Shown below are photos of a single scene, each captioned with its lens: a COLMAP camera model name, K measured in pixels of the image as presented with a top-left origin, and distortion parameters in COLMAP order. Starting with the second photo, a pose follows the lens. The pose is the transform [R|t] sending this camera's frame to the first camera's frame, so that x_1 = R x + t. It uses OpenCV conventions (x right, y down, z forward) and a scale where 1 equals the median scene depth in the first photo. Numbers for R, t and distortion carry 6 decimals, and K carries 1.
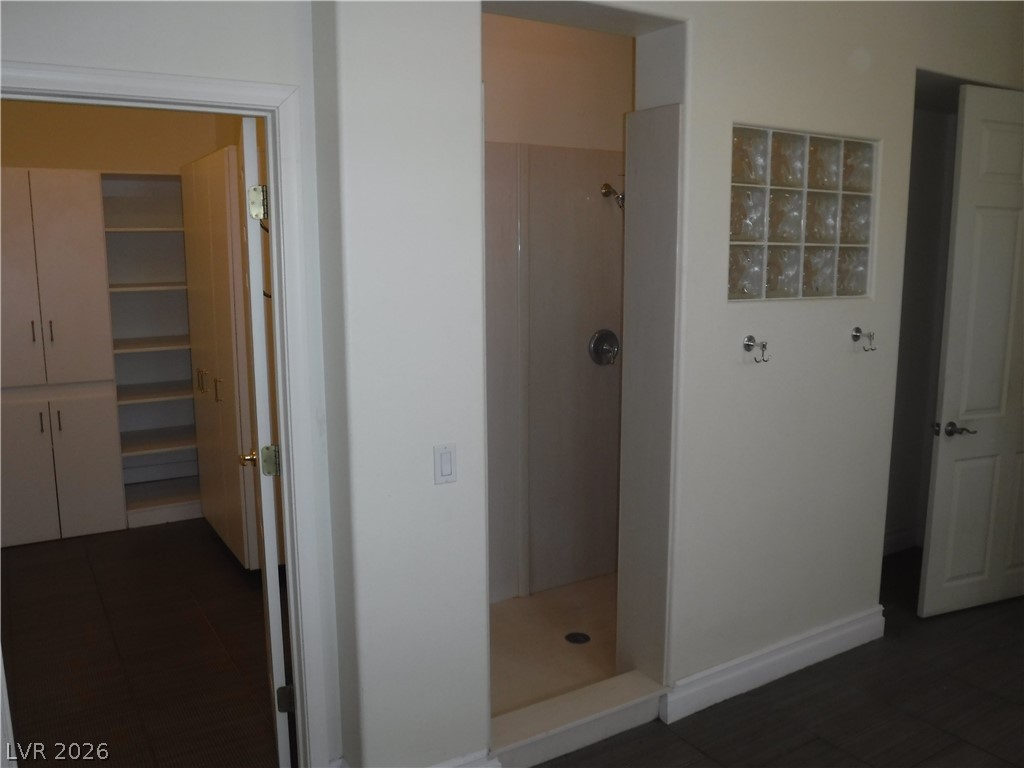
lens RADIAL K [[845.4, 0, 529.1], [0, 845.4, 387.3], [0, 0, 1]] dist [-0.103673, 0.049615]
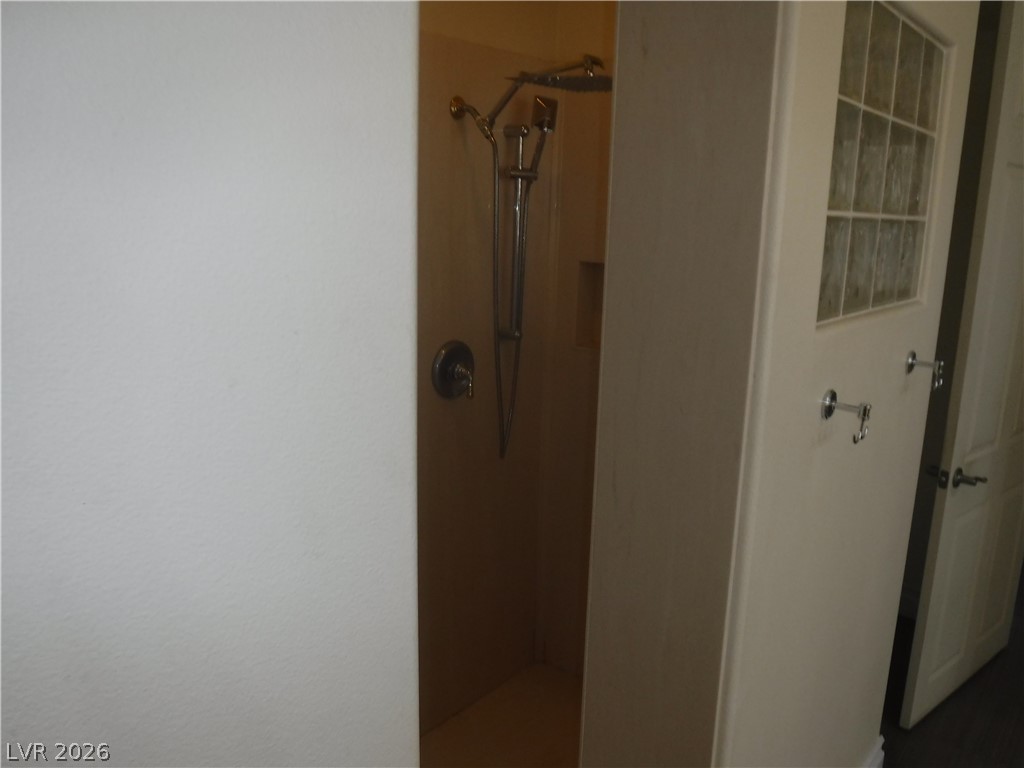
lens RADIAL K [[845.4, 0, 529.1], [0, 845.4, 387.3], [0, 0, 1]] dist [-0.103673, 0.049615]
pose [[0.941585, -0.042129, 0.334131, -0.073027], [0.022282, 0.997764, 0.063014, -0.081018], [-0.336039, -0.051888, 0.940418, 0.460363]]
